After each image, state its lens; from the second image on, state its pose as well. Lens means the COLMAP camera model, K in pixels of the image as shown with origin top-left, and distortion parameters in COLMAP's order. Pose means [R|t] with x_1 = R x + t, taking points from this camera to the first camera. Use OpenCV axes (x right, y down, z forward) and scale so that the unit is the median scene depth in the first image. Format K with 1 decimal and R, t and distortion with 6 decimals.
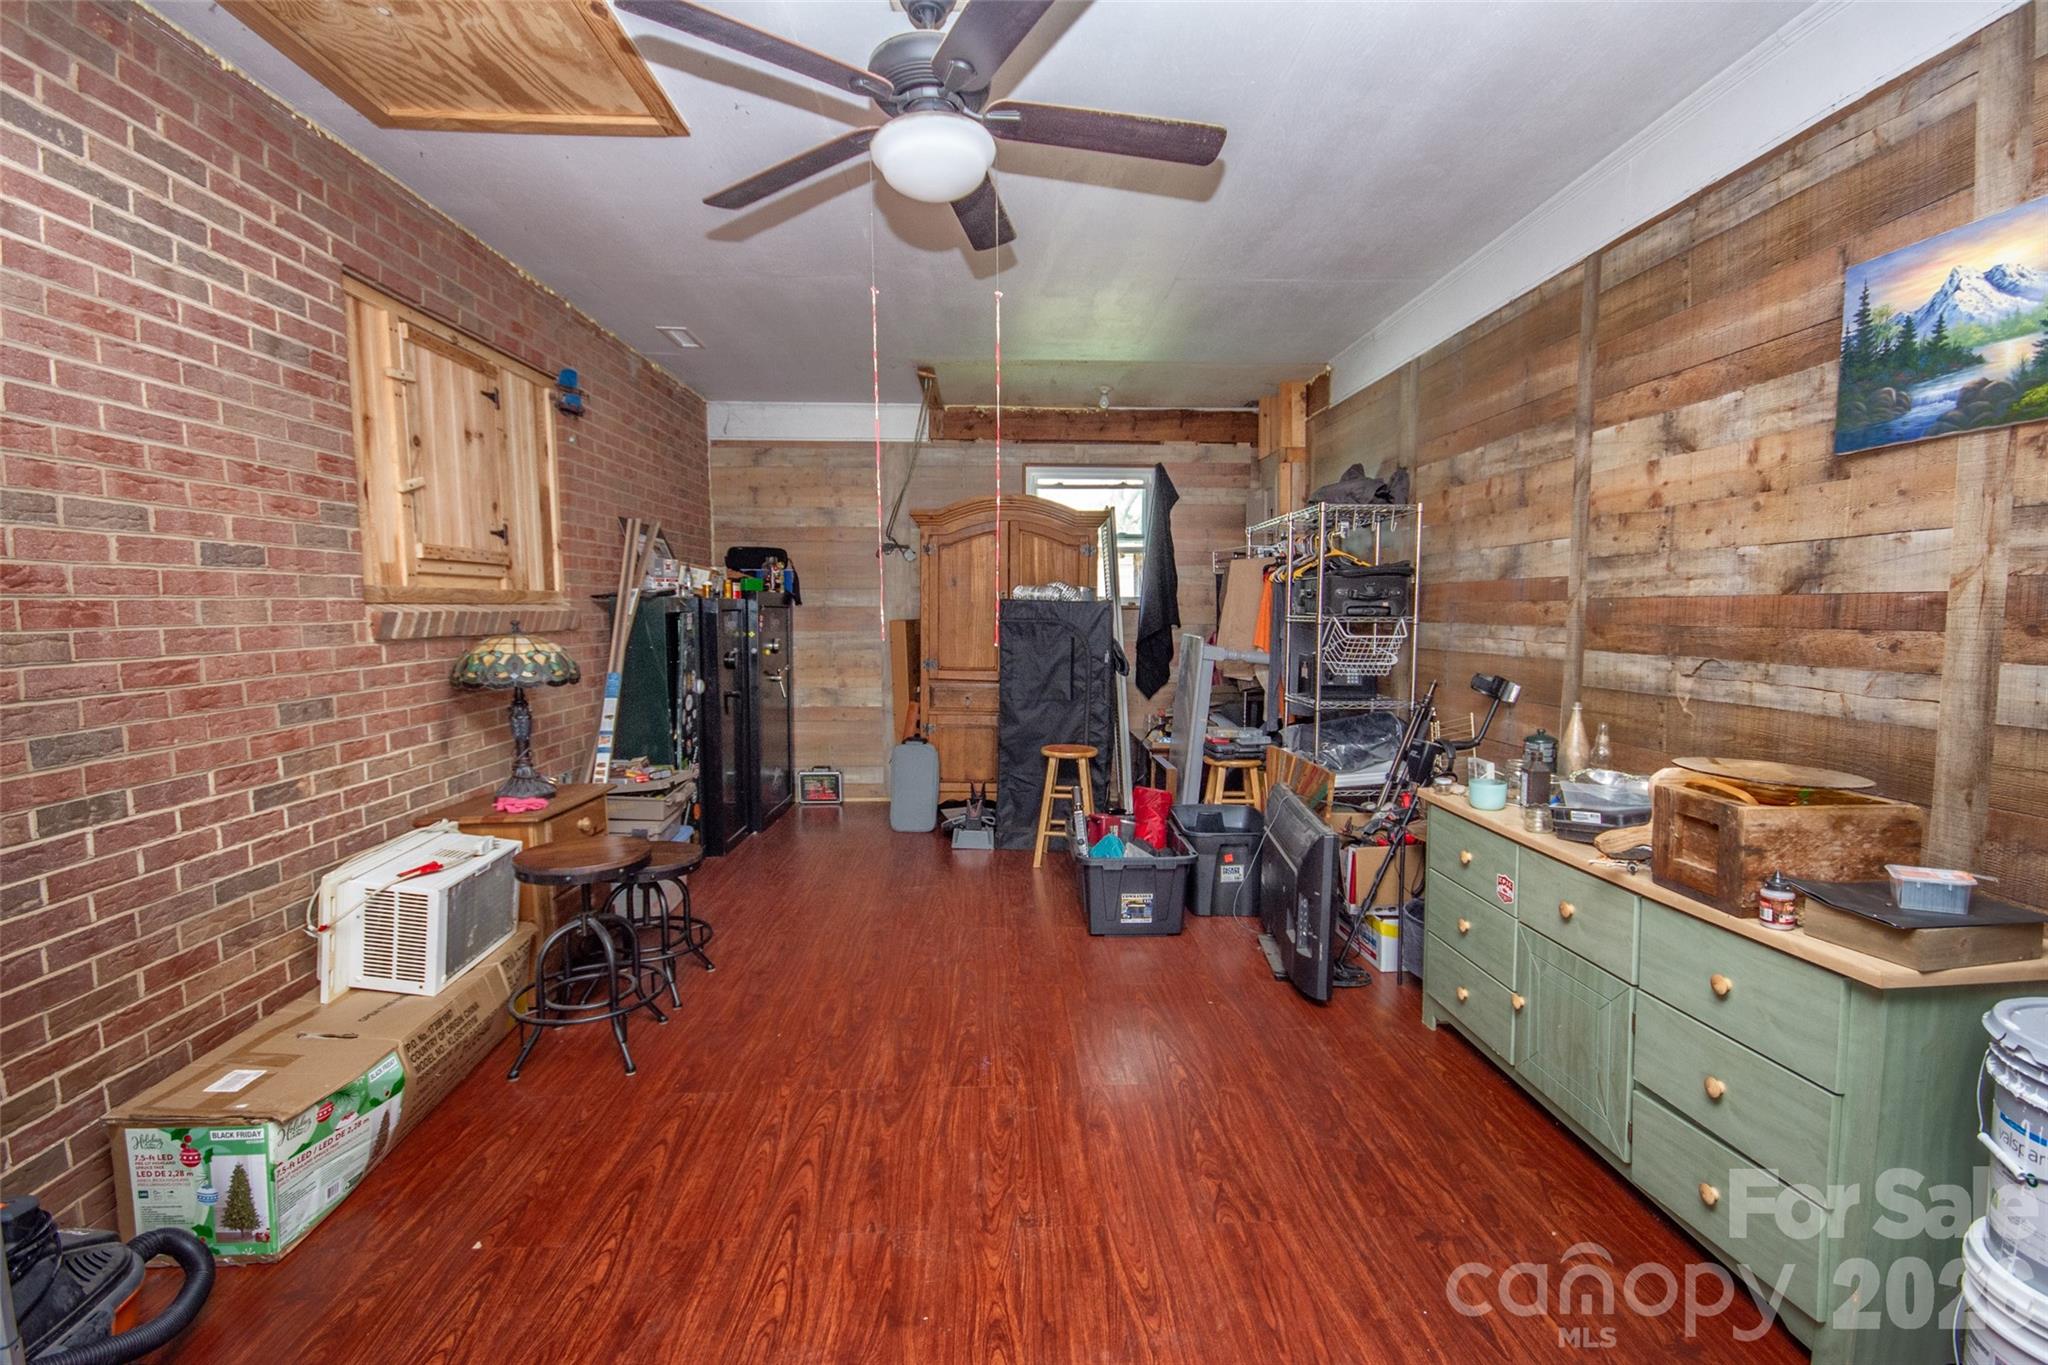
lens RADIAL K [[916.9, 0, 1034.0], [0, 916.9, 683.7], [0, 0, 1]] dist [0.010340, -0.010163]
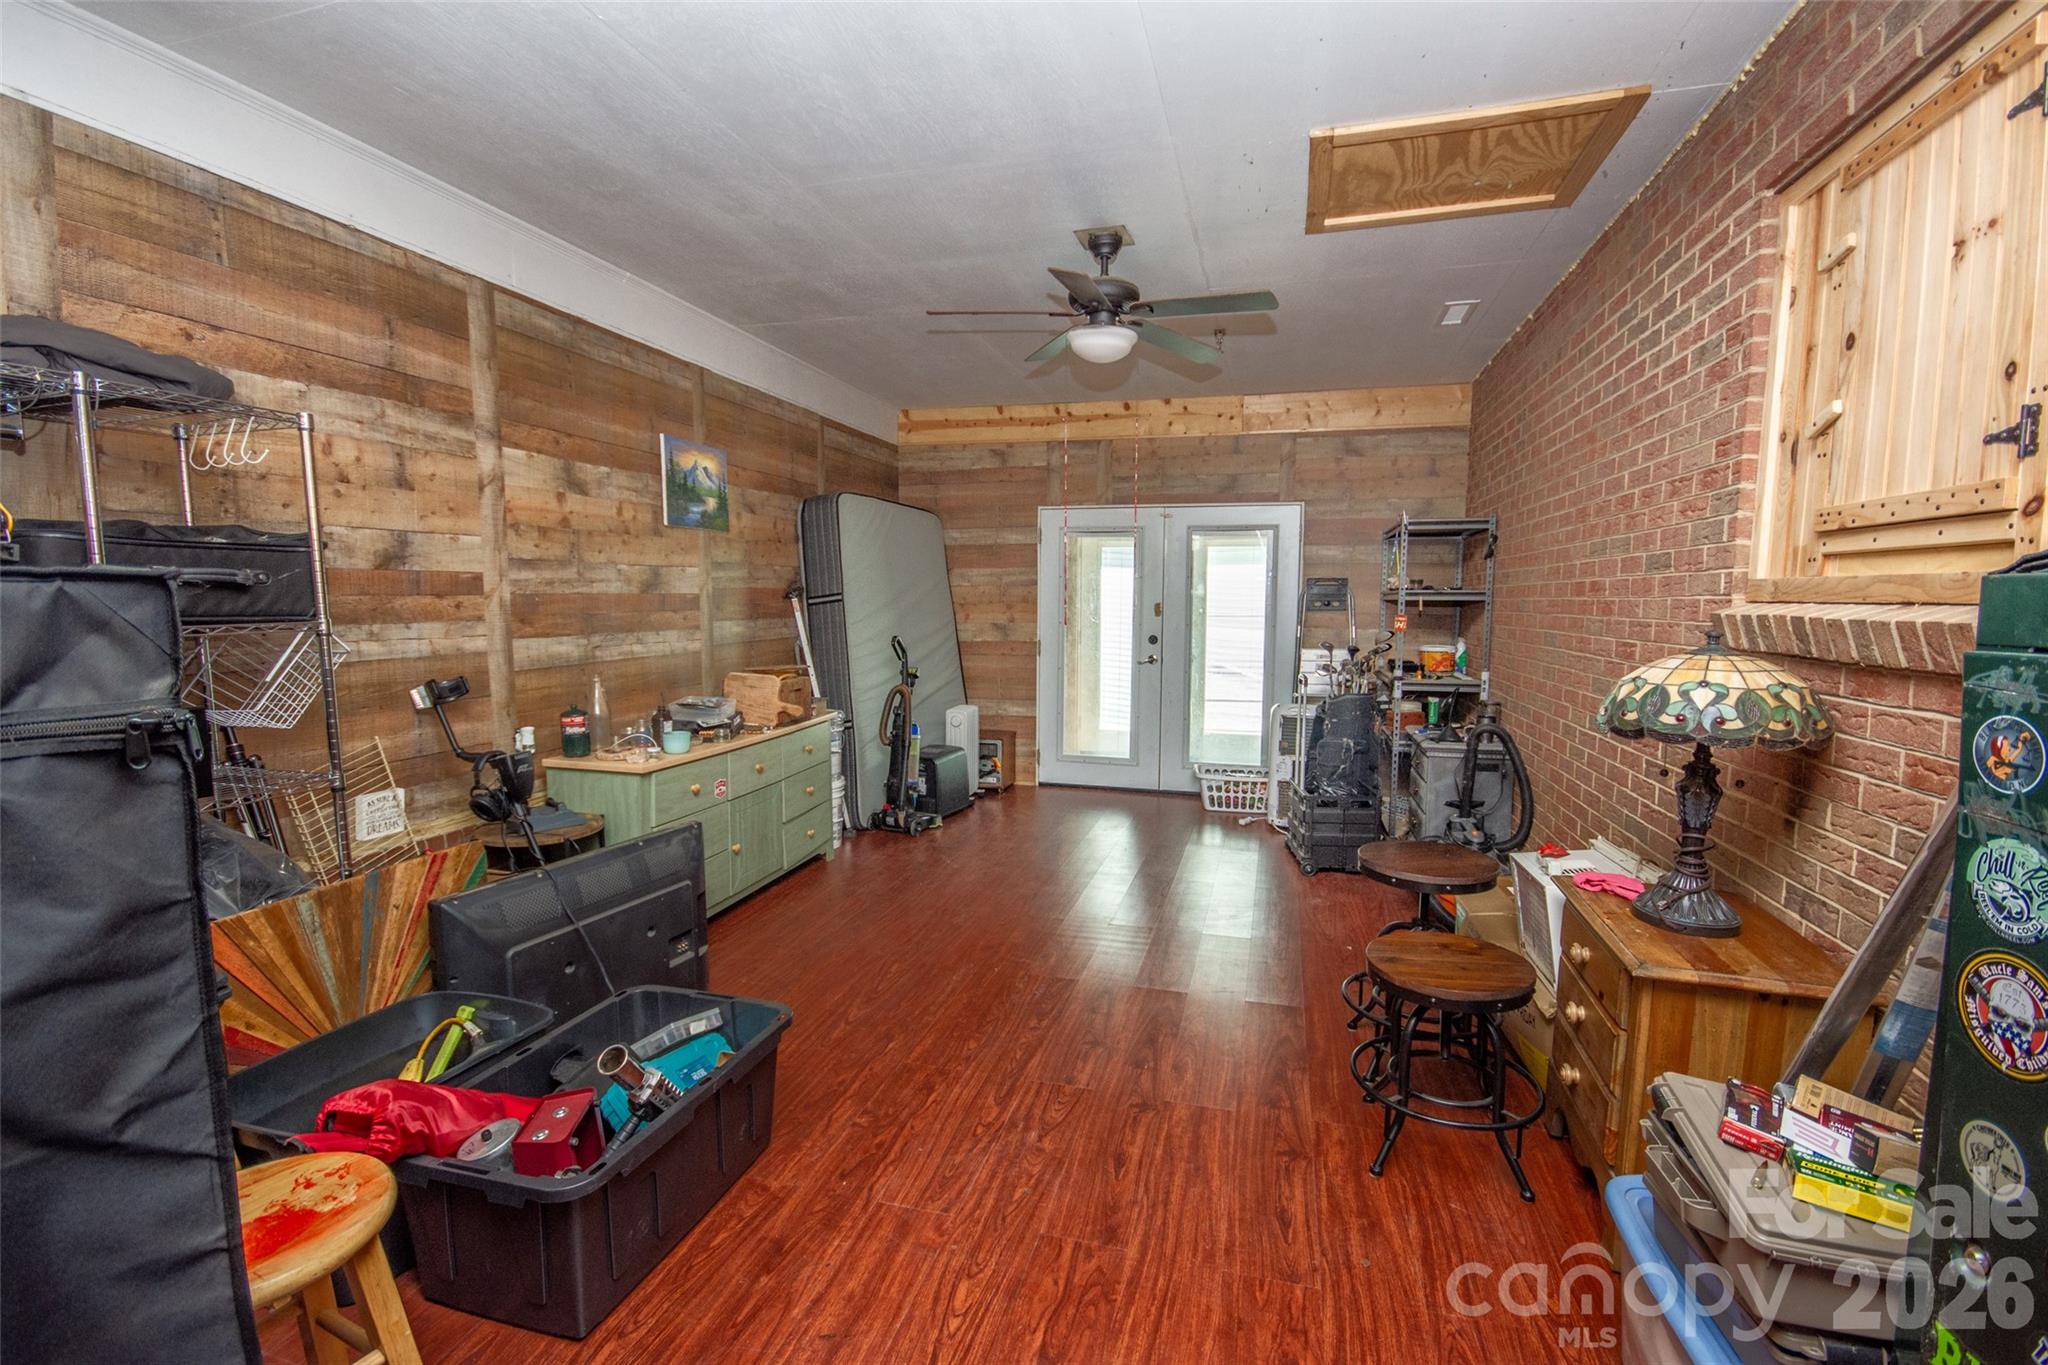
lens RADIAL K [[916.9, 0, 1034.0], [0, 916.9, 683.7], [0, 0, 1]] dist [0.010340, -0.010163]
pose [[-0.952810, -0.030790, 0.302002, -0.384430], [0.023557, 0.984344, 0.174678, -0.177684], [-0.302652, 0.173549, -0.937167, 2.012092]]
